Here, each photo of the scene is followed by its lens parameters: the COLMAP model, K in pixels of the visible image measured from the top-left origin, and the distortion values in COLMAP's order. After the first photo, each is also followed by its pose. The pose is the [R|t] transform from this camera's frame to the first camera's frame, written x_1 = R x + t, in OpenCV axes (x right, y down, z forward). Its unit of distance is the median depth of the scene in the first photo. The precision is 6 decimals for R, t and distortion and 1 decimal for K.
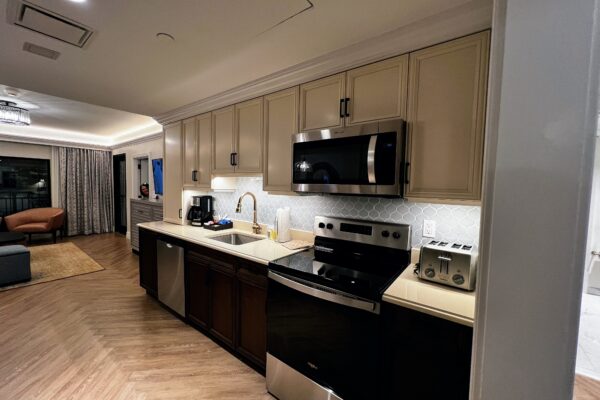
lens RADIAL K [[234.0, 0, 299.5], [0, 234.0, 199.1], [0, 0, 1]] dist [-0.000692, -0.000046]
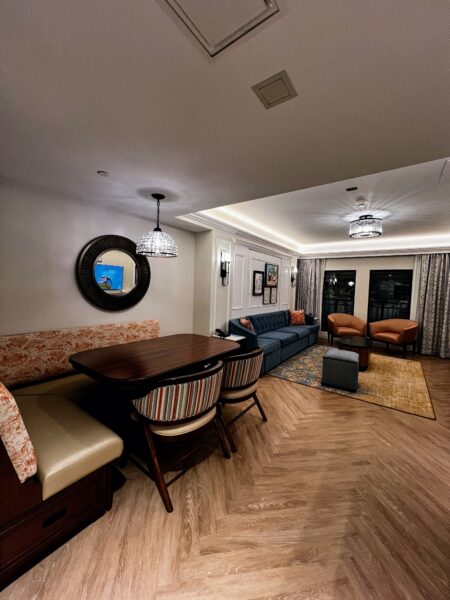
lens RADIAL K [[239.3, 0, 224.6], [0, 239.3, 298.1], [0, 0, 1]] dist [0.000445, 0.000160]
pose [[0.015594, 0.025365, -0.999557, -0.106109], [-0.087515, 0.995876, 0.023907, -0.009770], [0.996041, 0.087103, 0.017750, 0.240919]]
